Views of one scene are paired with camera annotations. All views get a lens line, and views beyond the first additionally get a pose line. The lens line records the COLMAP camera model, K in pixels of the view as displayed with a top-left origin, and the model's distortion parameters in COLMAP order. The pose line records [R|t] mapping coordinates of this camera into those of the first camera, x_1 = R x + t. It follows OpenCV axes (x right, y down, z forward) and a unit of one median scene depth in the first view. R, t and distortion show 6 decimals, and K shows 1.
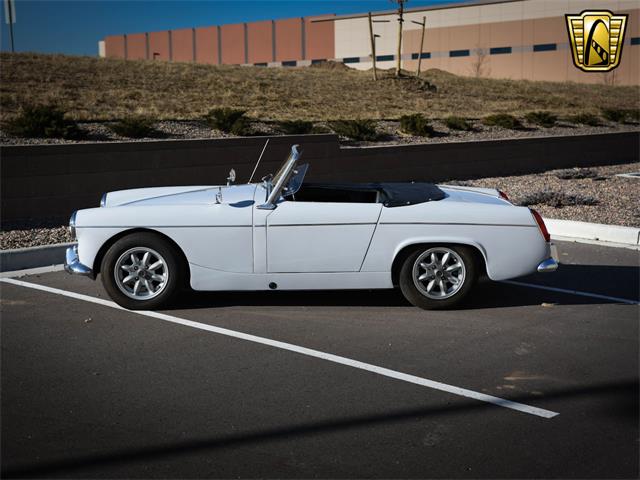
lens RADIAL K [[1063.6, 0, 310.3], [0, 1063.6, 198.4], [0, 0, 1]] dist [0.109812, 0.000000]
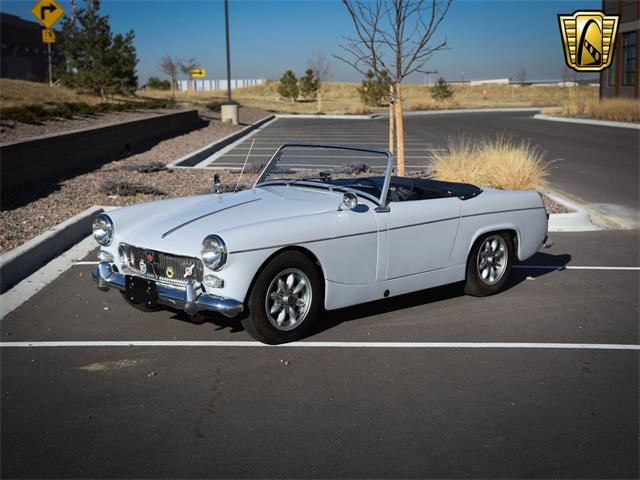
lens RADIAL K [[1063.6, 0, 312.7], [0, 1063.6, 253.1], [0, 0, 1]] dist [0.109812, 0.000000]
pose [[0.714970, -0.107775, 0.690799, -0.629673], [0.068060, 0.994084, 0.084650, -0.031926], [-0.695835, -0.013507, 0.718075, 0.325721]]
